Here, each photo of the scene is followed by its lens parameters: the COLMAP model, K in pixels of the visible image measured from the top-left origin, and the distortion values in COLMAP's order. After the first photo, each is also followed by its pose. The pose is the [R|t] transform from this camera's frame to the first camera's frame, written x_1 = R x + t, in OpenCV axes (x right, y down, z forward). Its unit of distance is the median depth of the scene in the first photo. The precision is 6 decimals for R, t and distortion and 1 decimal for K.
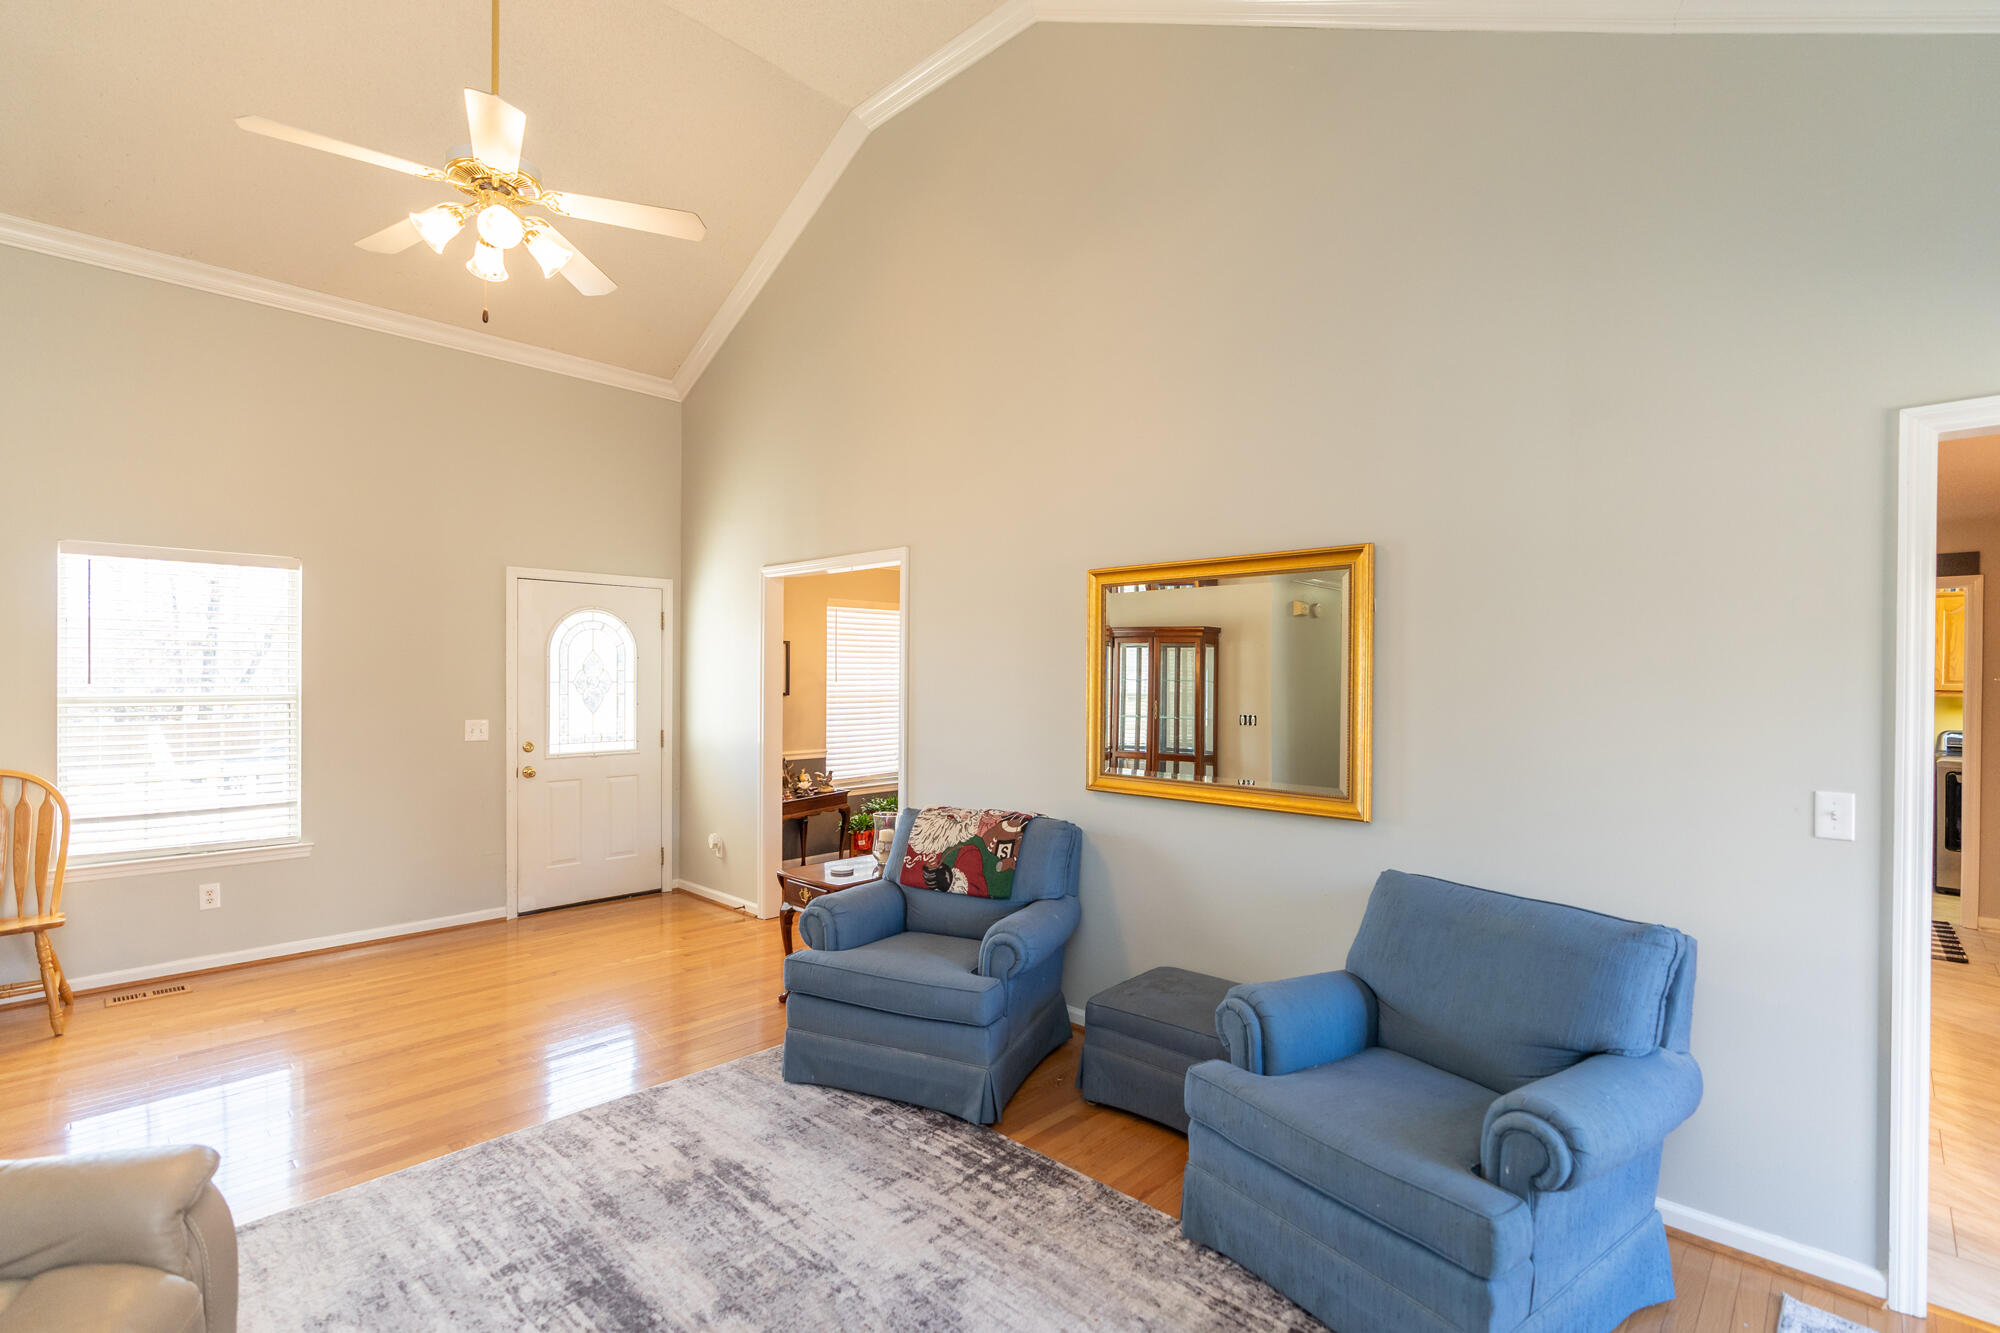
lens RADIAL K [[914.3, 0, 996.7], [0, 914.3, 678.6], [0, 0, 1]] dist [-0.003669, -0.000166]
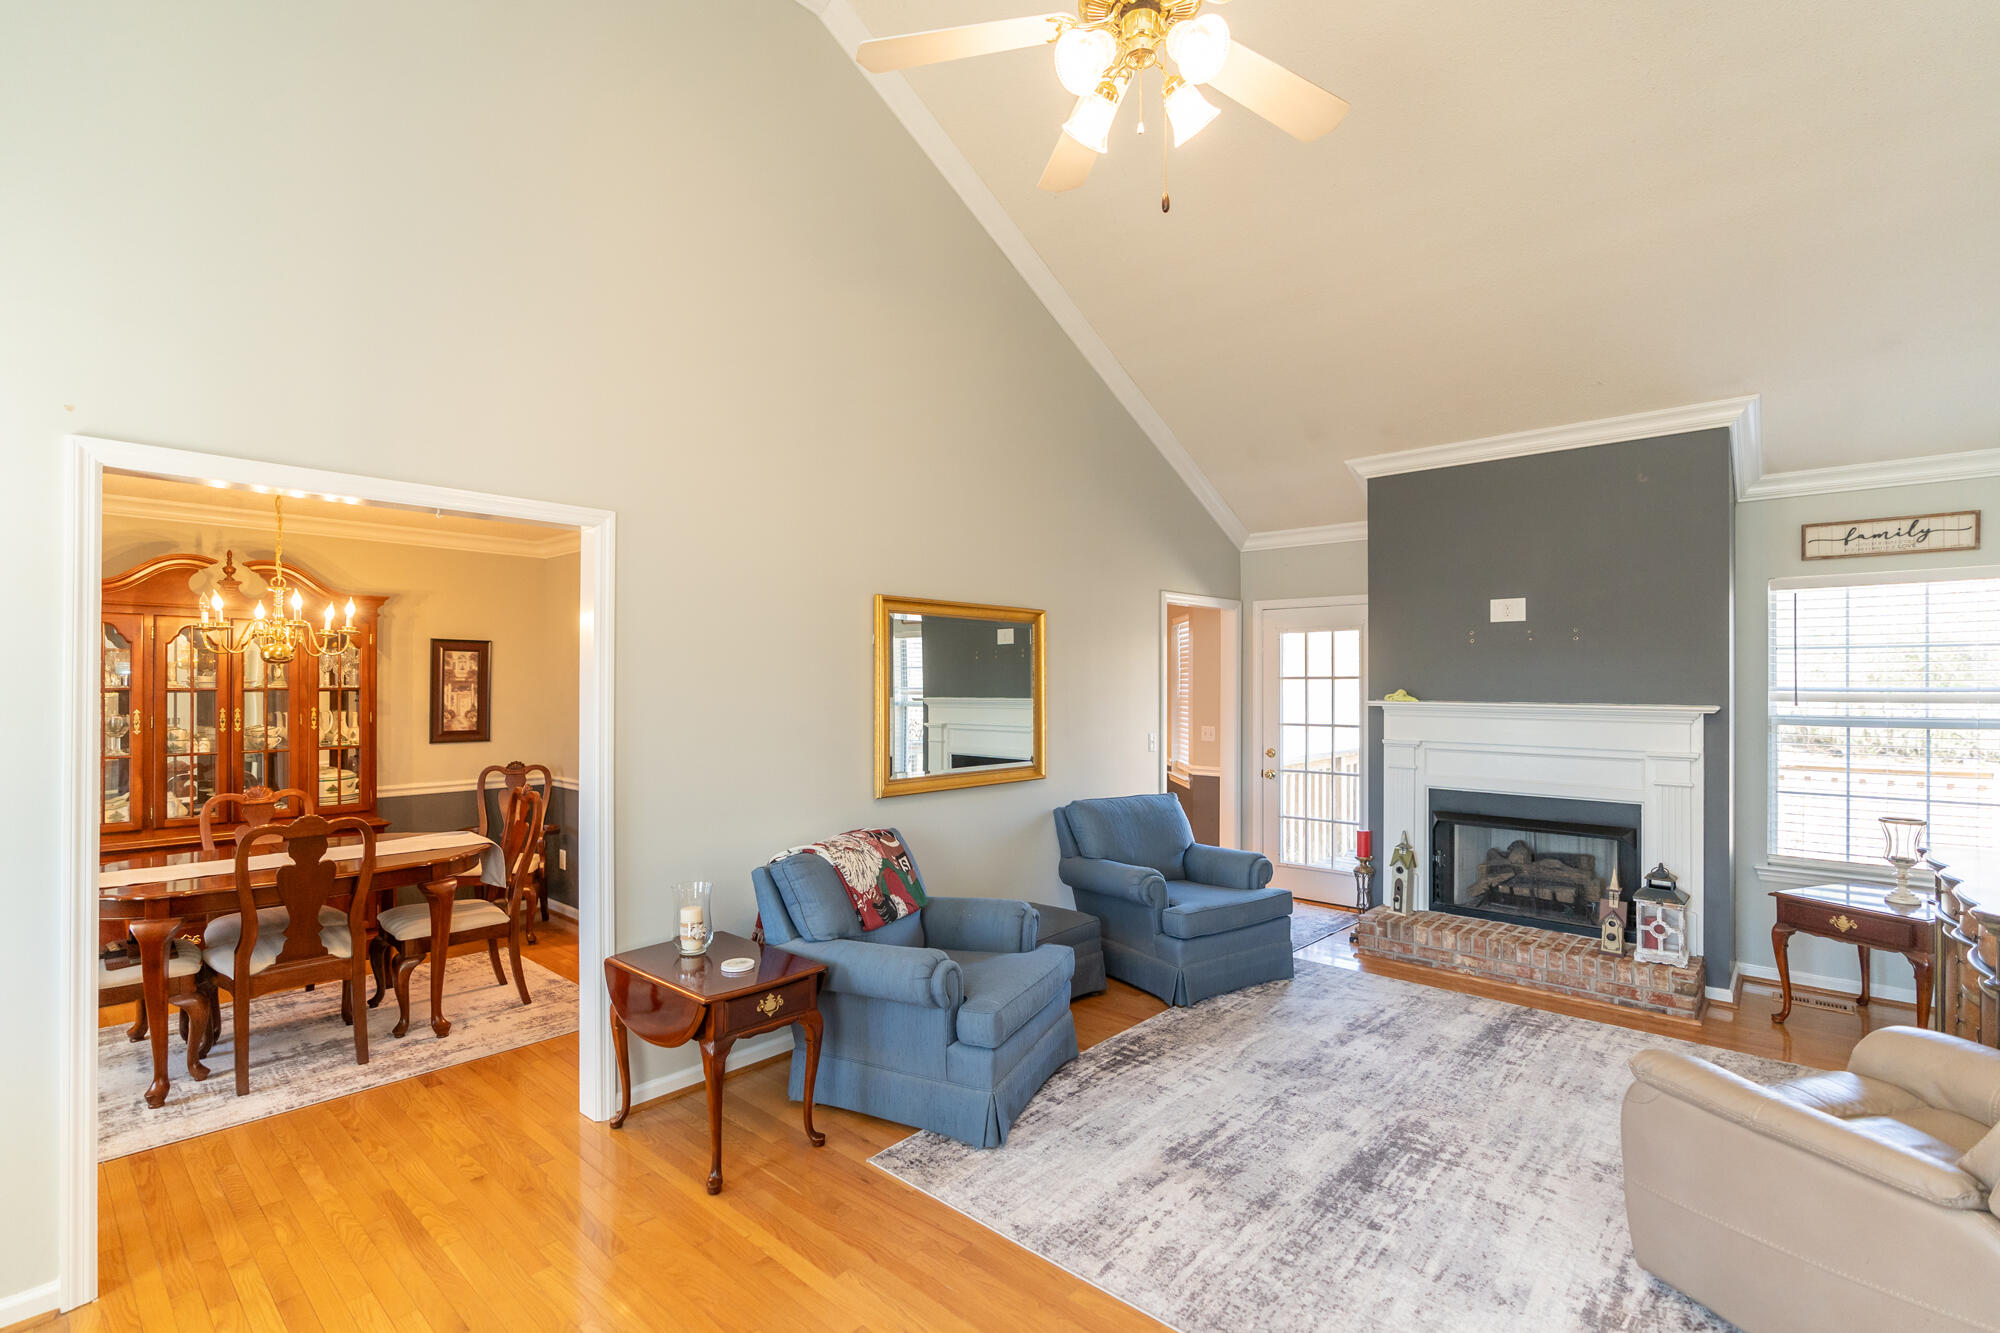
lens RADIAL K [[914.3, 0, 996.7], [0, 914.3, 678.6], [0, 0, 1]] dist [-0.003669, -0.000166]
pose [[-0.028226, -0.000621, 0.999601, -1.331339], [0.002968, 0.999995, 0.000705, -0.026819], [-0.999597, 0.002987, -0.028224, 1.207775]]
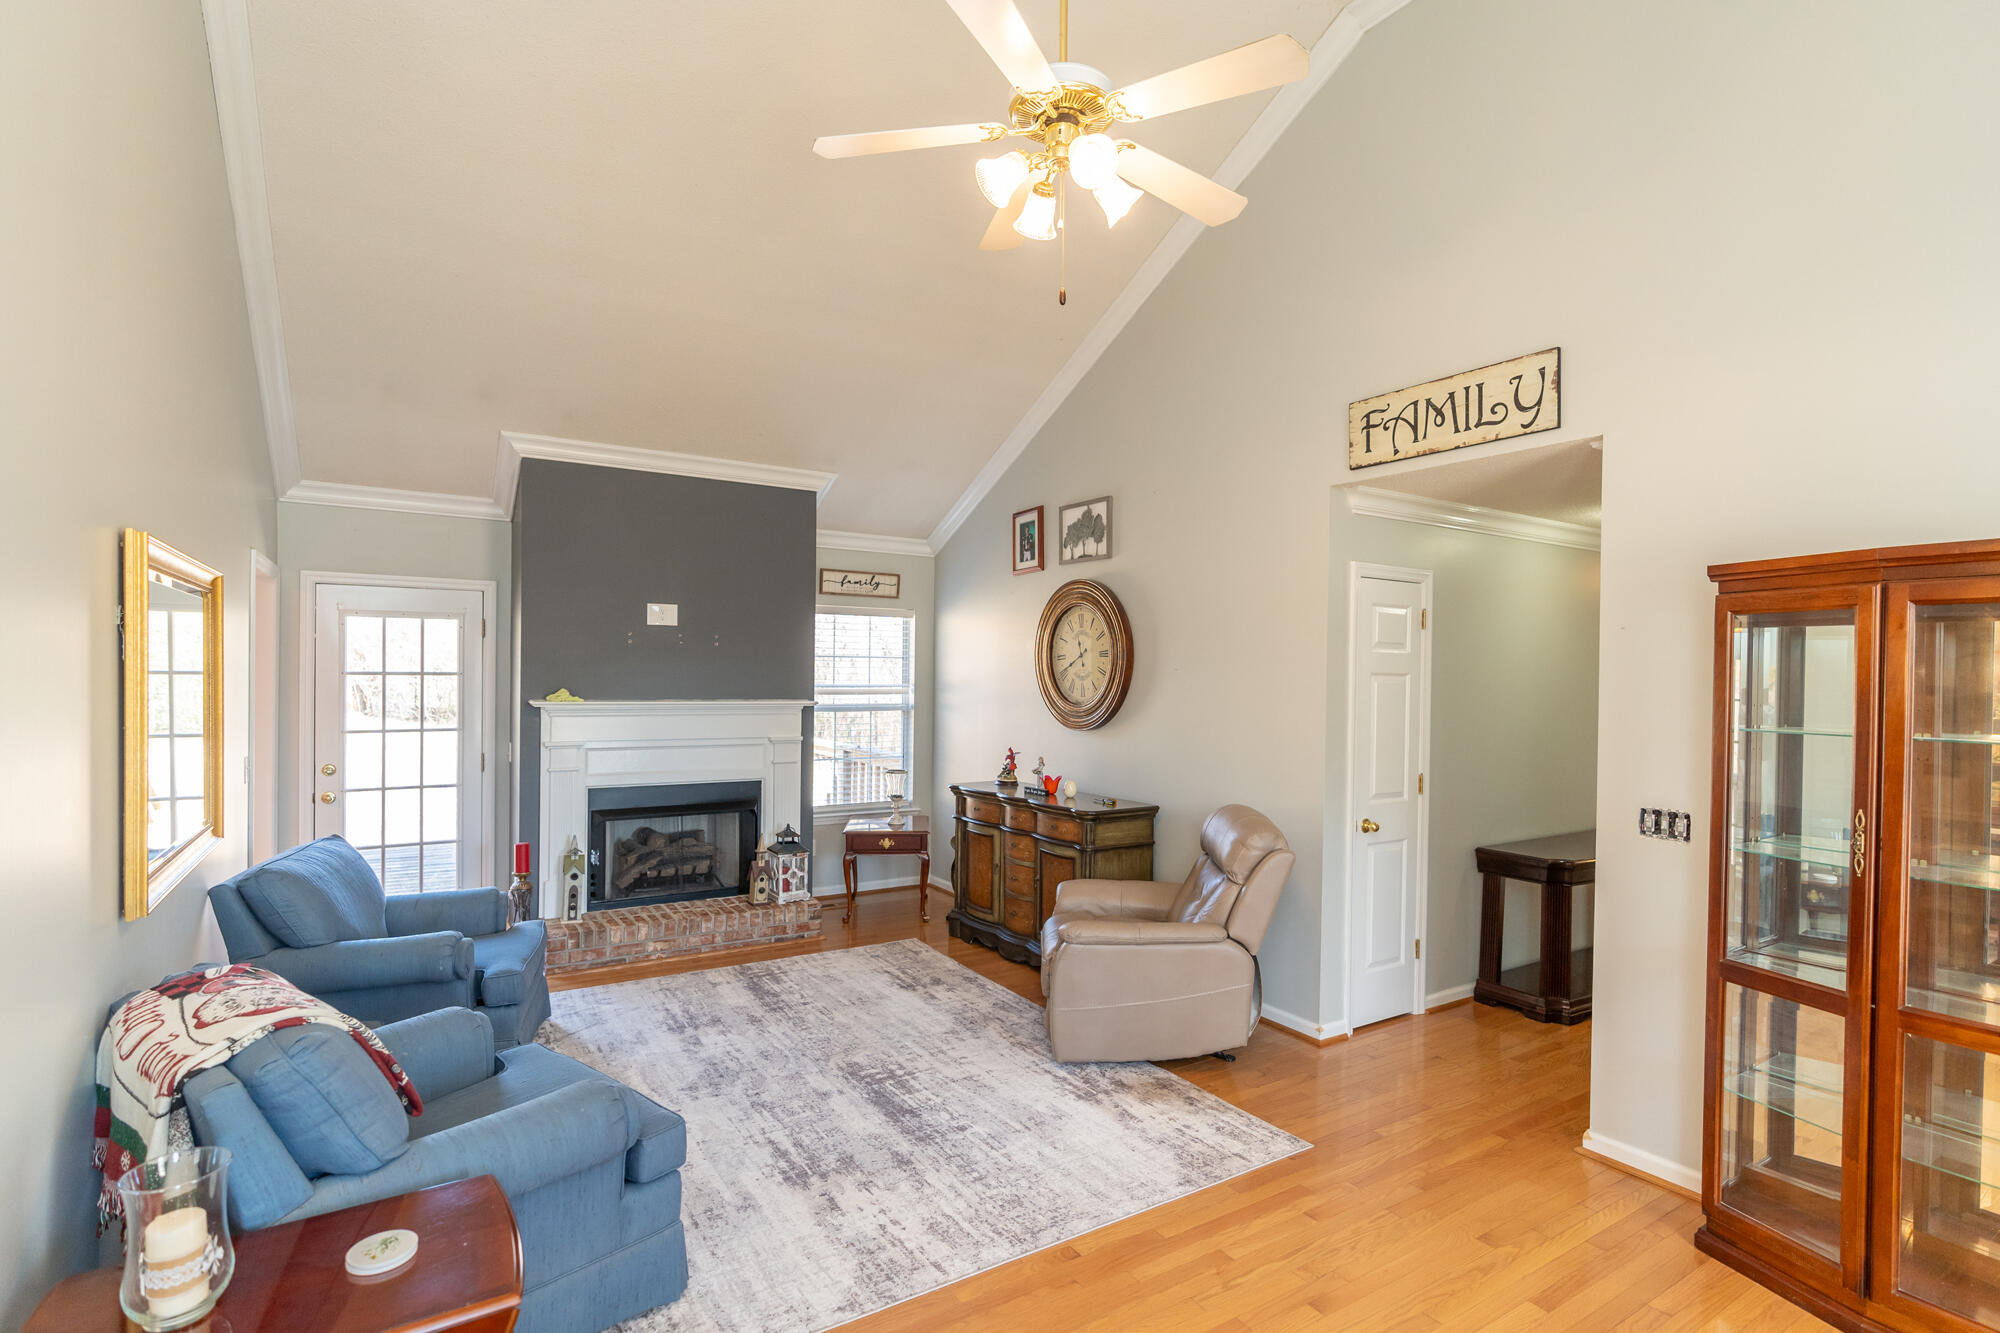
lens RADIAL K [[965.4, 0, 1006.0], [0, 965.4, 679.1], [0, 0, 1]] dist [-0.013720, -0.000181]
pose [[-0.972067, -0.019406, 0.233898, -0.757080], [-0.016796, 0.999772, 0.013147, -0.059260], [-0.234100, 0.008852, -0.972172, 1.964361]]
